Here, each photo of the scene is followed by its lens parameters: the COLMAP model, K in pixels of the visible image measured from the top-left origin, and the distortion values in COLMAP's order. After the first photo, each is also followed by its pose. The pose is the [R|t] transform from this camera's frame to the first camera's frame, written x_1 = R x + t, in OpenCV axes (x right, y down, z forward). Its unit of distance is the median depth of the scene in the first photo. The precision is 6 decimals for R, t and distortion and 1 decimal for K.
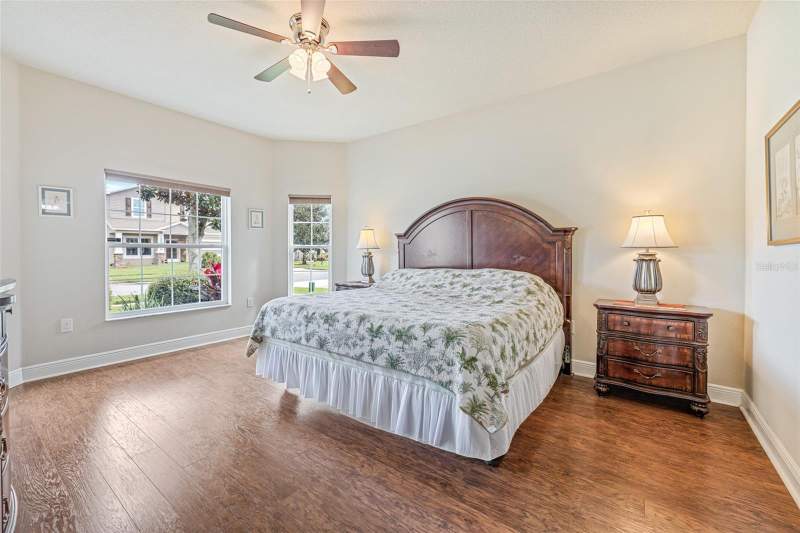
lens RADIAL K [[333.9, 0, 397.2], [0, 333.9, 259.4], [0, 0, 1]] dist [0.000637, -0.000055]
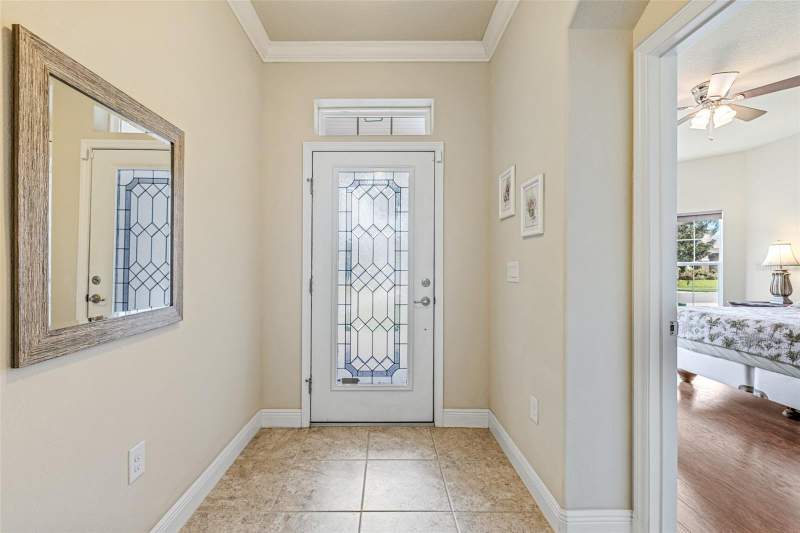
lens RADIAL K [[333.9, 0, 396.9], [0, 333.9, 268.0], [0, 0, 1]] dist [0.000637, -0.000055]
pose [[0.594332, -0.002030, -0.804217, 0.039404], [-0.017650, 0.999723, -0.015567, 0.012276], [0.804026, 0.023446, 0.594132, -0.698611]]
